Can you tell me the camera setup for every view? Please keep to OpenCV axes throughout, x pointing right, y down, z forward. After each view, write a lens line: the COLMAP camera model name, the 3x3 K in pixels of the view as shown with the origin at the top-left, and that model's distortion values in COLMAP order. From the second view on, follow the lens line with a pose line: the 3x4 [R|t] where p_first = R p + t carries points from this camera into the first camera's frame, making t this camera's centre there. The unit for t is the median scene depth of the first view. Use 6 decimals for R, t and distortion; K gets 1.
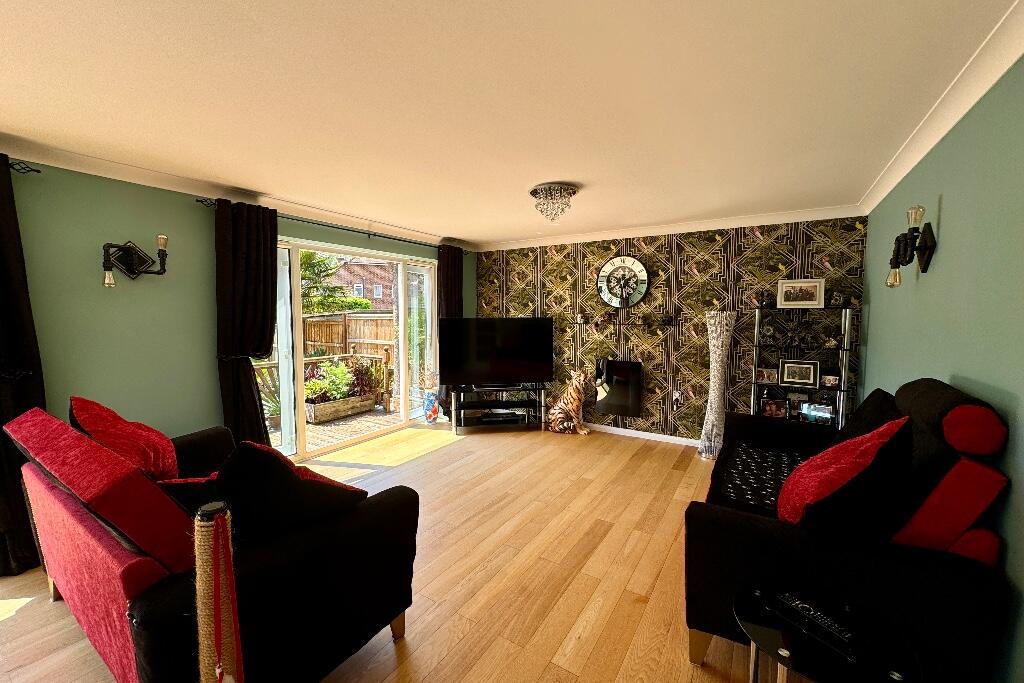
lens RADIAL K [[409.8, 0, 513.8], [0, 409.8, 341.1], [0, 0, 1]] dist [0.001477, -0.000575]
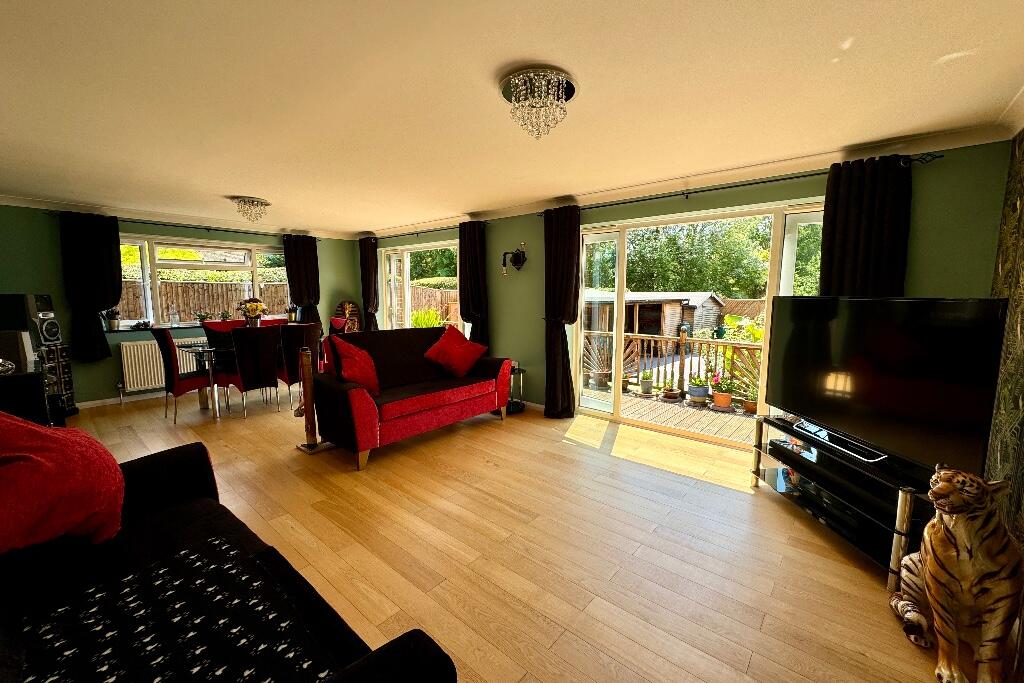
lens RADIAL K [[409.8, 0, 507.7], [0, 409.8, 342.1], [0, 0, 1]] dist [0.001477, -0.000575]
pose [[-0.153030, 0.117428, -0.981220, 0.604959], [-0.073542, 0.988808, 0.129806, -0.046983], [0.985481, 0.092025, -0.142682, 0.855661]]
